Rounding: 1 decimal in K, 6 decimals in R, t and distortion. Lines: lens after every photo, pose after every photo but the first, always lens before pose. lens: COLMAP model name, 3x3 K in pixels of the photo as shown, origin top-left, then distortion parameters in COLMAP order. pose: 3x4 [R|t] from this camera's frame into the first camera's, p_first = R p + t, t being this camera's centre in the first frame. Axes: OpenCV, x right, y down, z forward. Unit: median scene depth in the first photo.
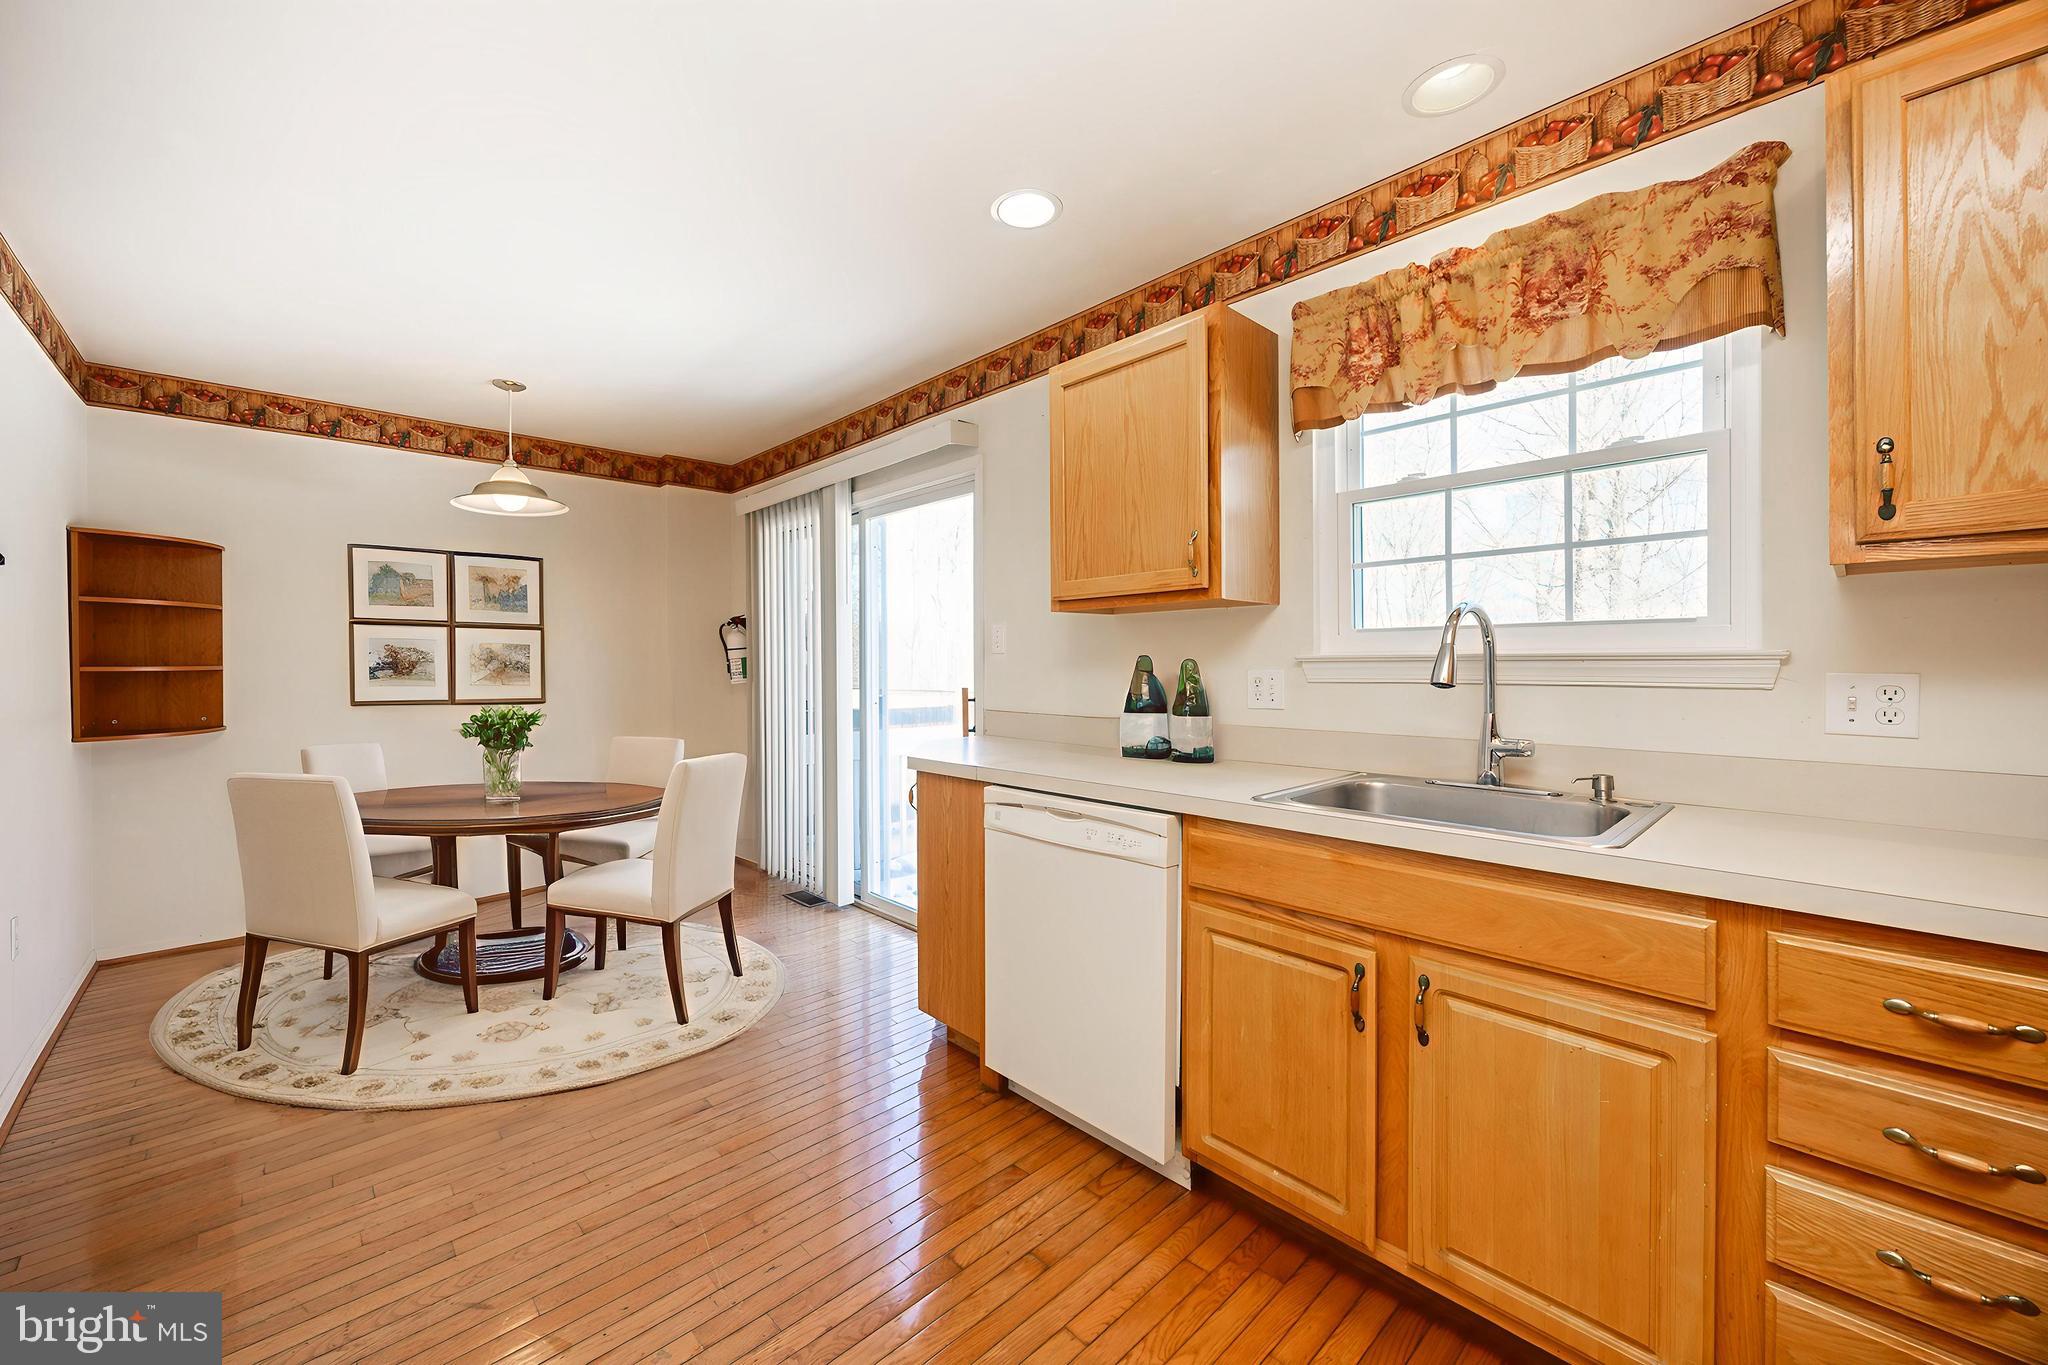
lens RADIAL K [[780.8, 0, 1020.0], [0, 780.8, 679.3], [0, 0, 1]] dist [-0.002460, -0.000124]
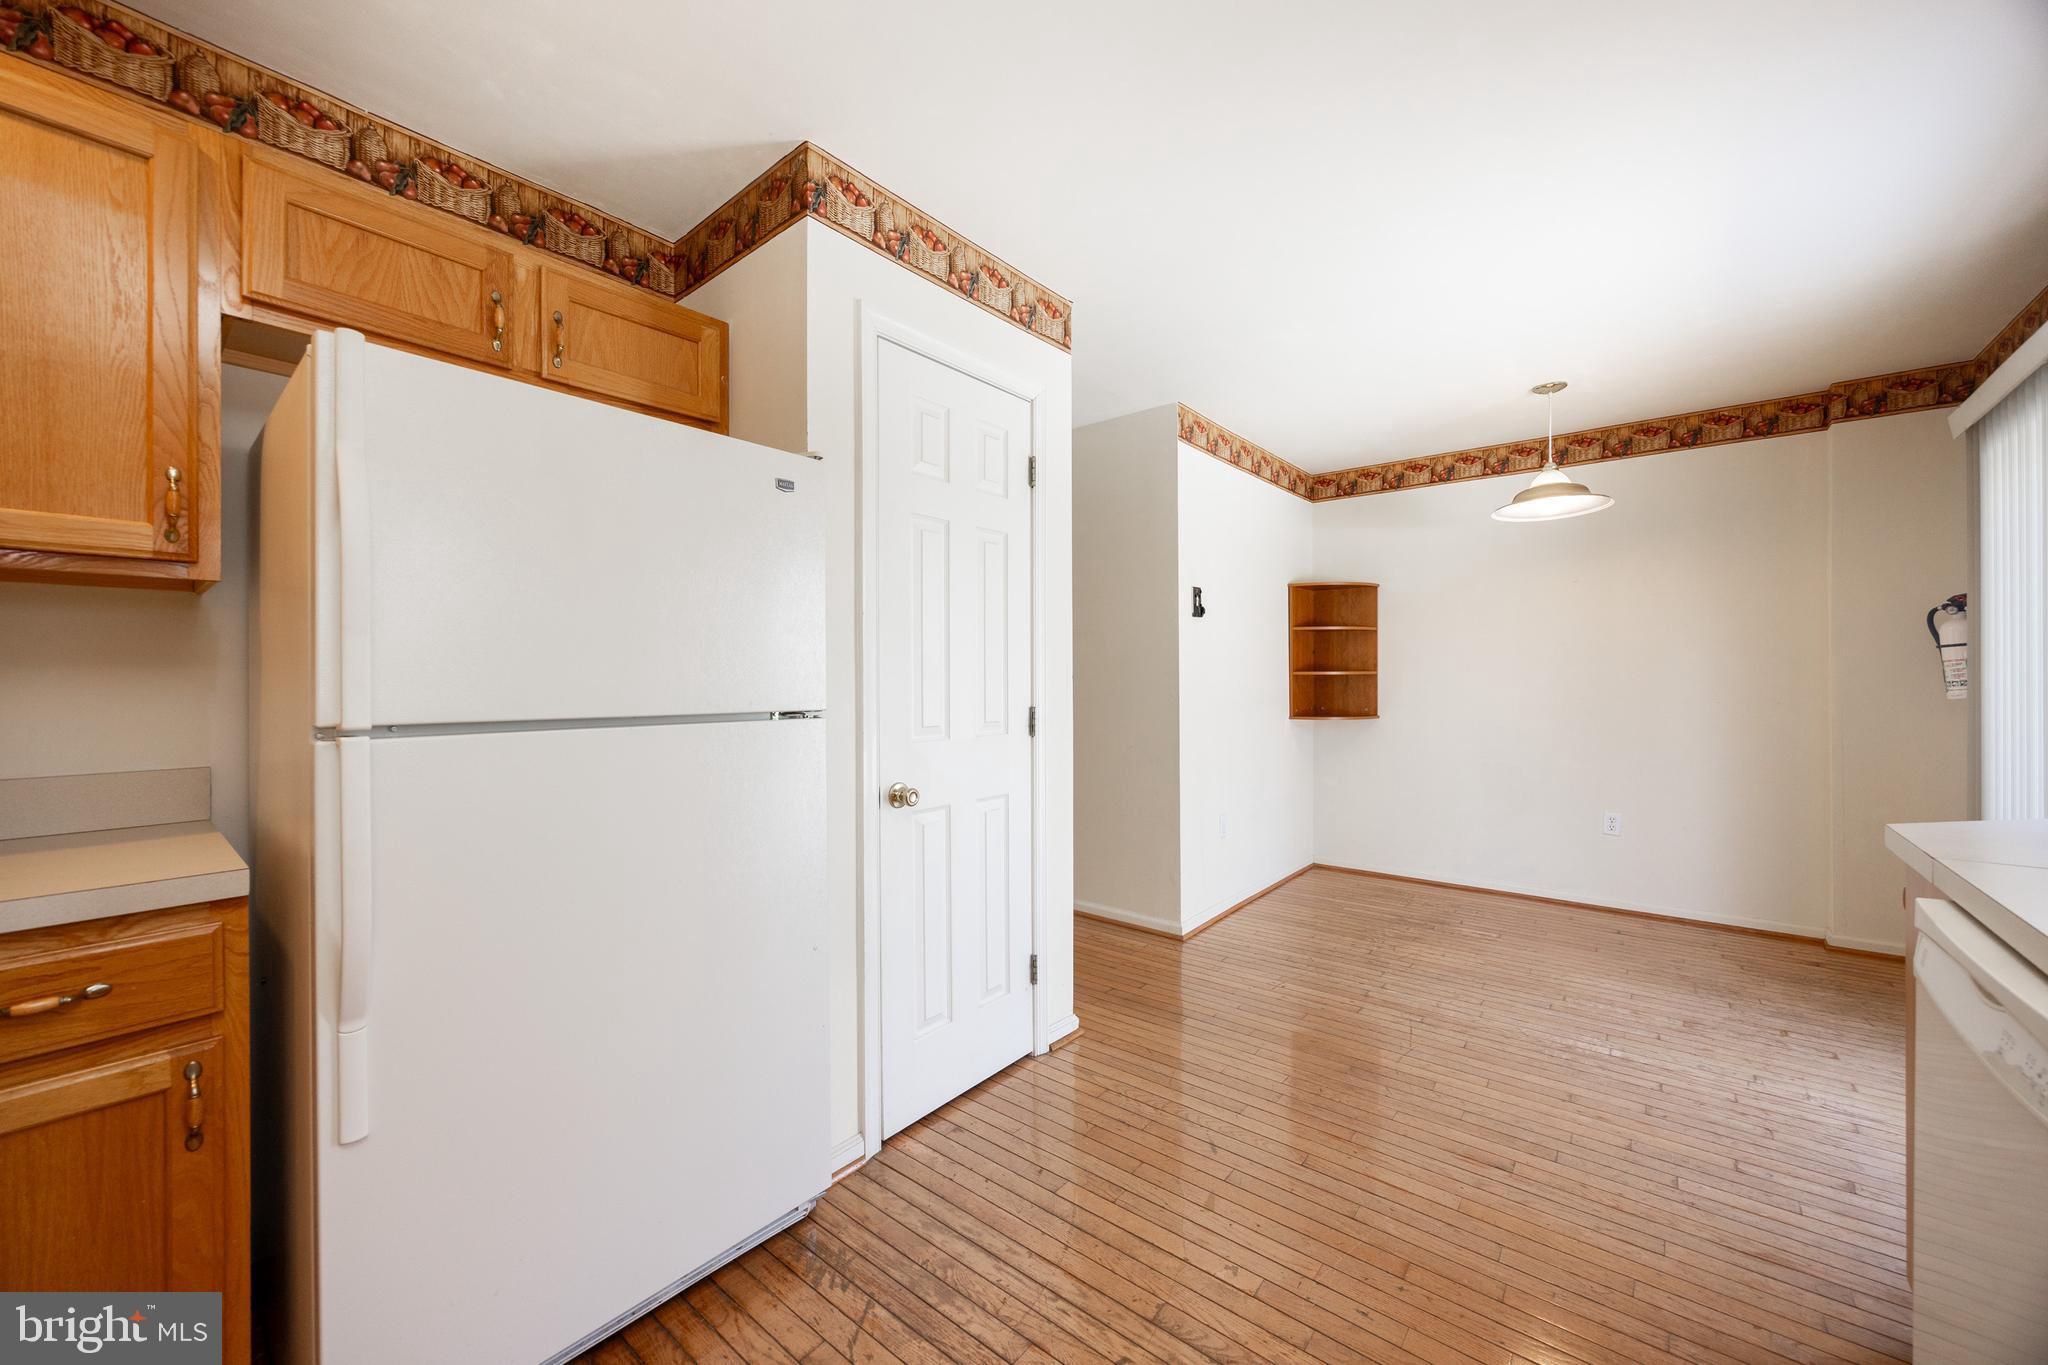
lens RADIAL K [[780.8, 0, 1020.0], [0, 780.8, 679.3], [0, 0, 1]] dist [-0.002460, -0.000124]
pose [[0.115714, 0.009065, -0.993241, 0.373165], [-0.018923, 0.999797, 0.006920, -0.000255], [0.993102, 0.017995, 0.115862, 0.318379]]
